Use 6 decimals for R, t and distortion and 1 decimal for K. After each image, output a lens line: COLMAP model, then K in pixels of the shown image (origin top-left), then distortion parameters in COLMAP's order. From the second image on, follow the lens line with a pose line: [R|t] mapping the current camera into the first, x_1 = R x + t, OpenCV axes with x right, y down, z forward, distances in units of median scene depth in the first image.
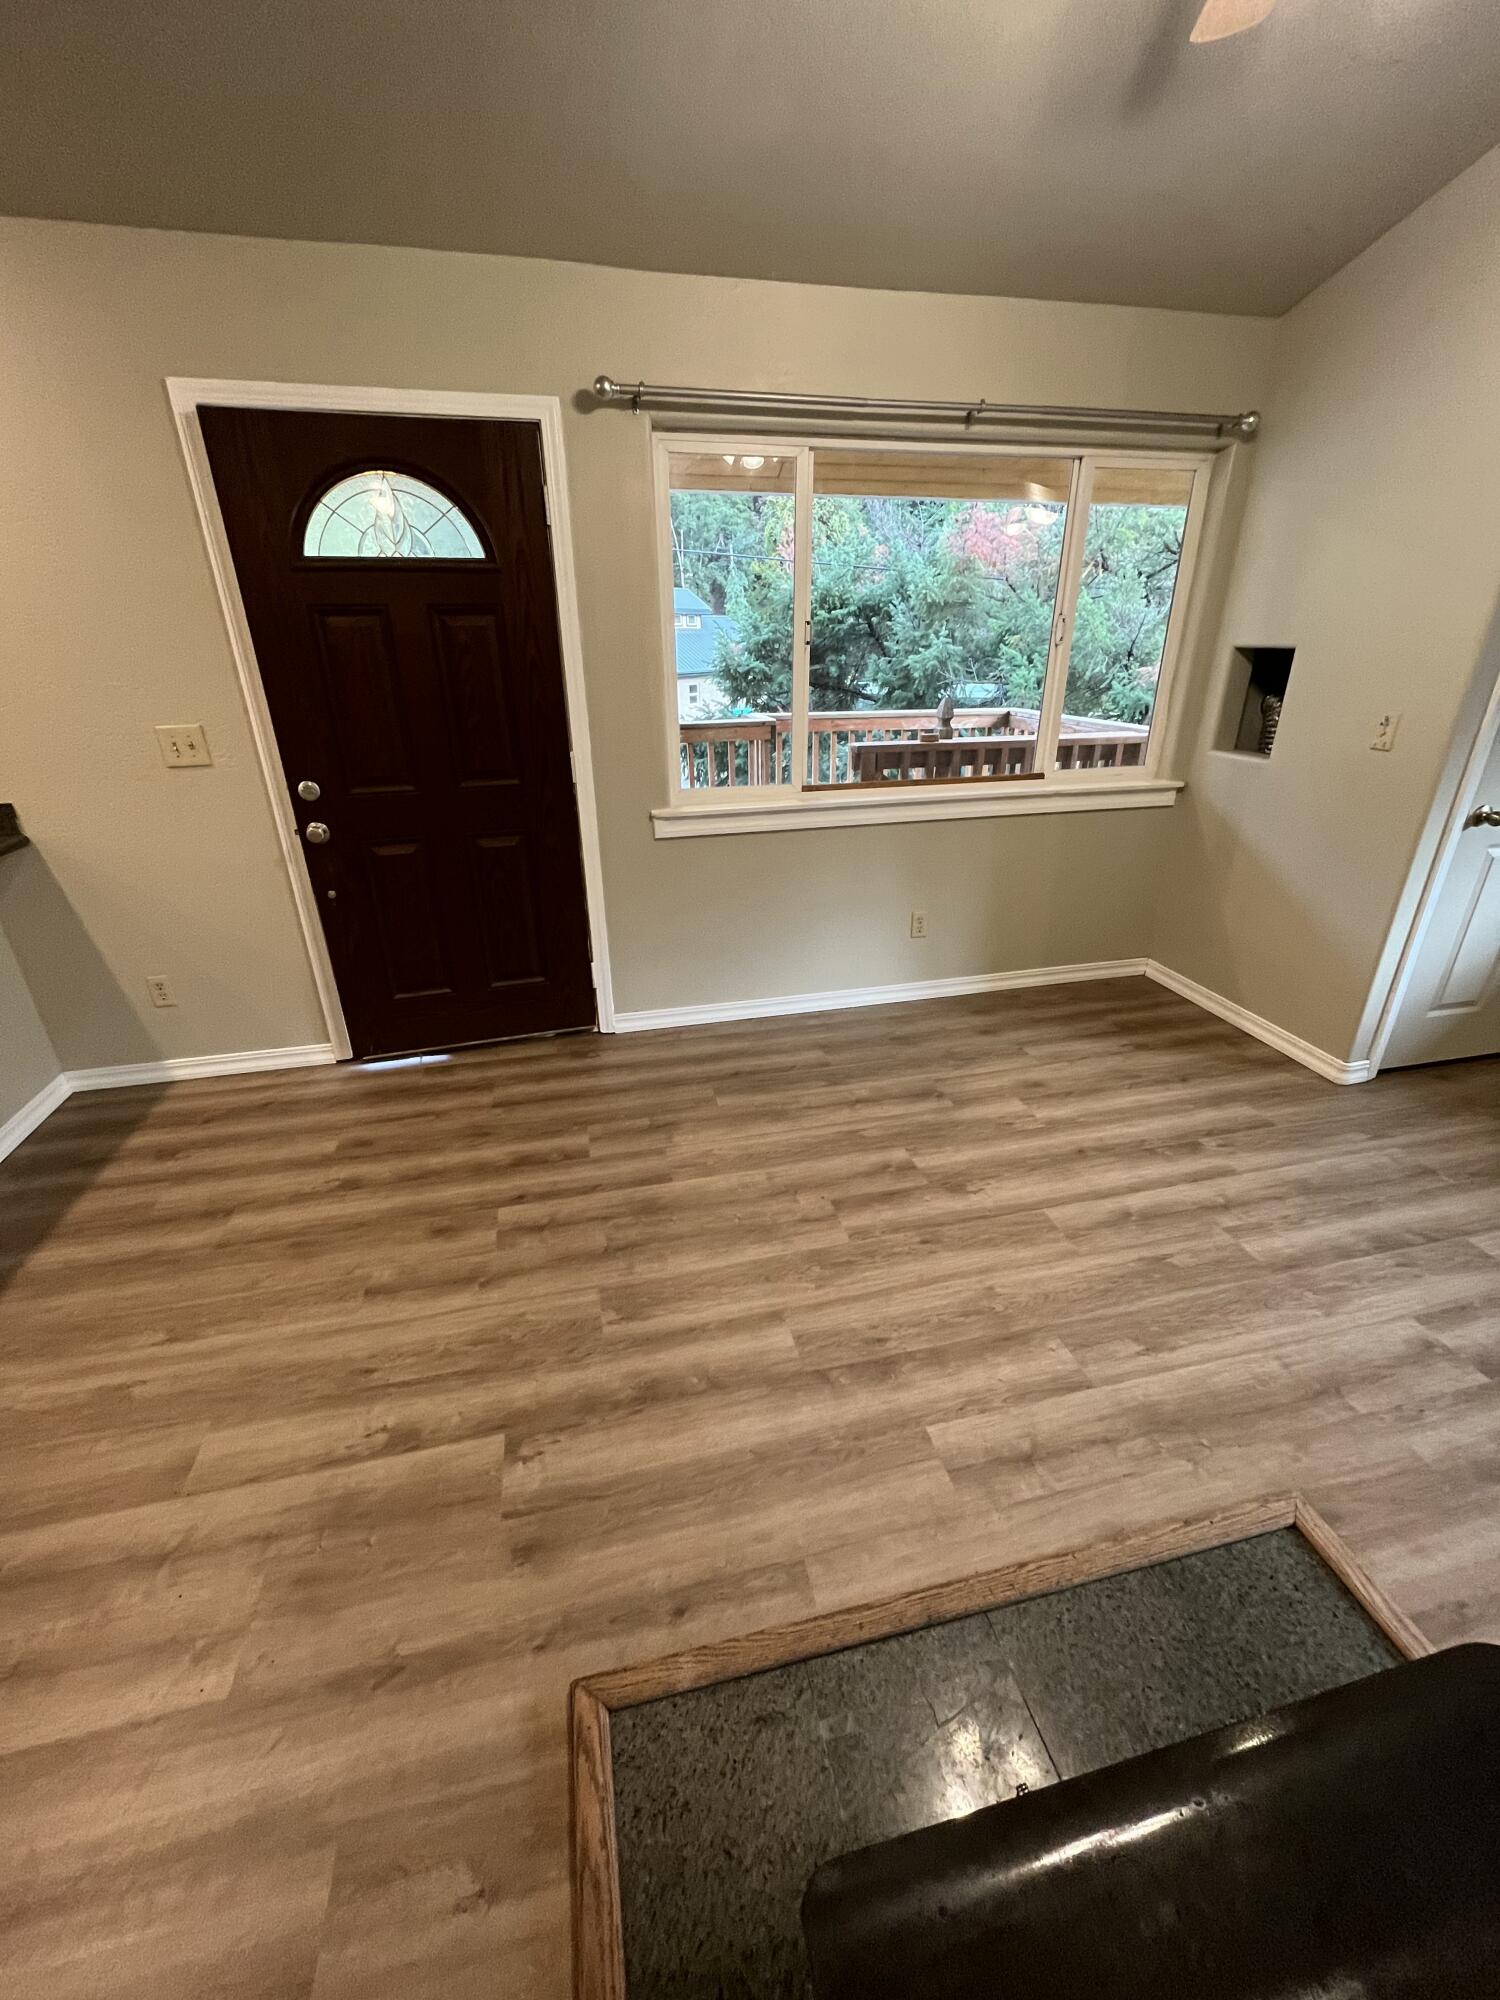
lens RADIAL K [[806.5, 0, 755.1], [0, 806.5, 999.9], [0, 0, 1]] dist [-0.003423, -0.000690]
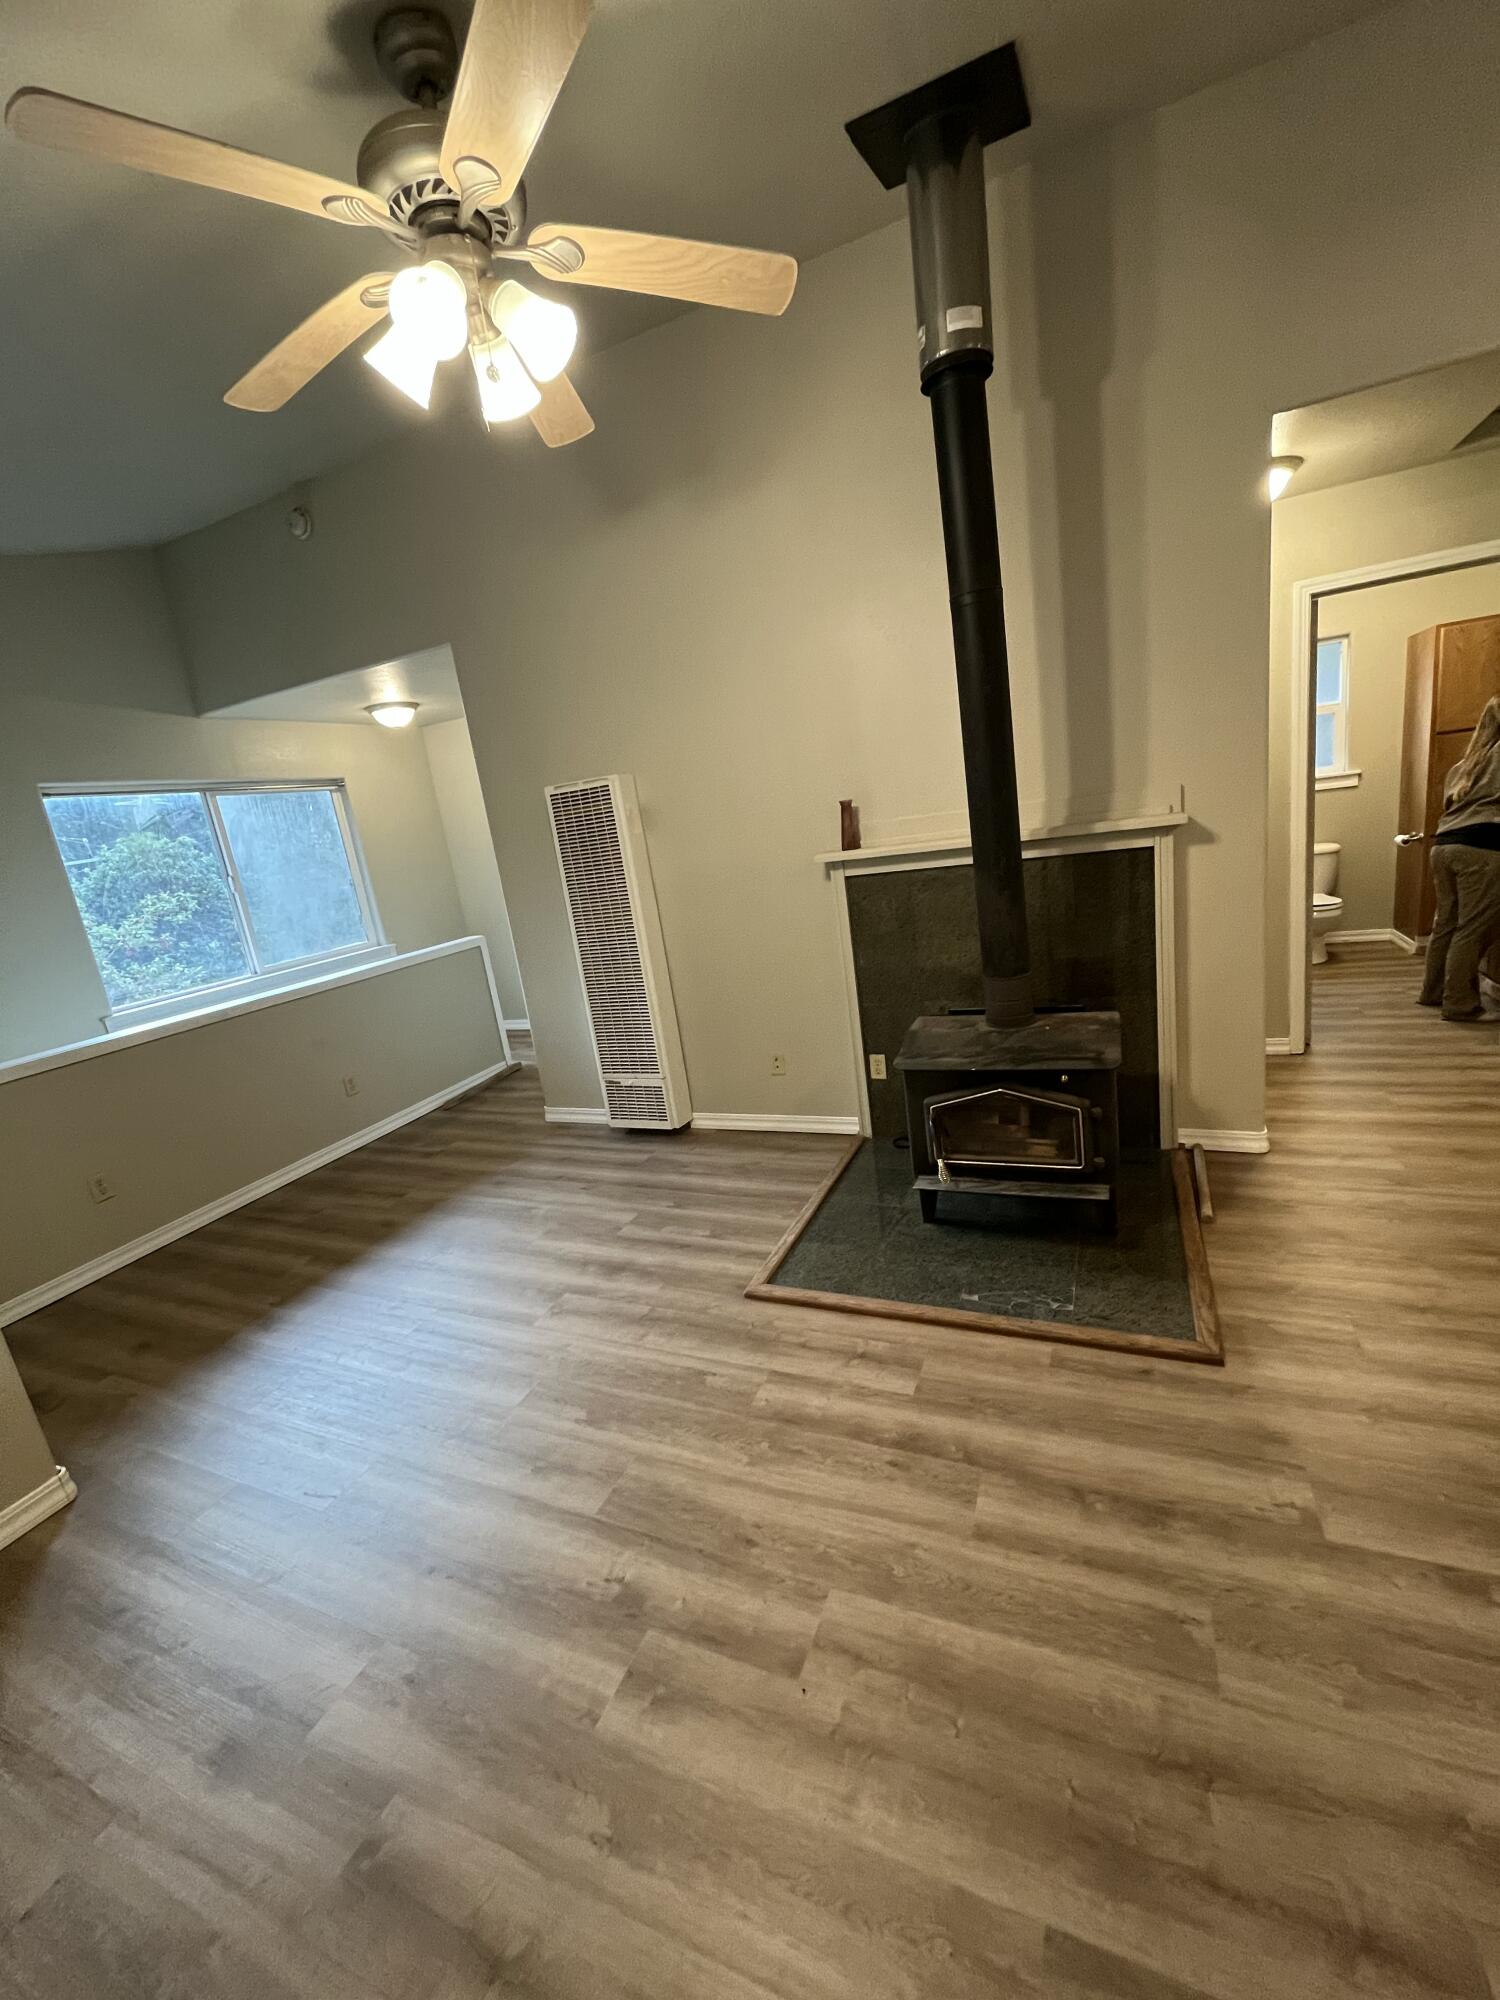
lens RADIAL K [[806.5, 0, 750.0], [0, 806.5, 998.2], [0, 0, 1]] dist [-0.003423, -0.000690]
pose [[-0.787923, -0.020734, 0.615425, -0.279564], [0.375677, 0.775697, 0.507110, -0.546116], [-0.487898, 0.630765, -0.603400, 1.208947]]
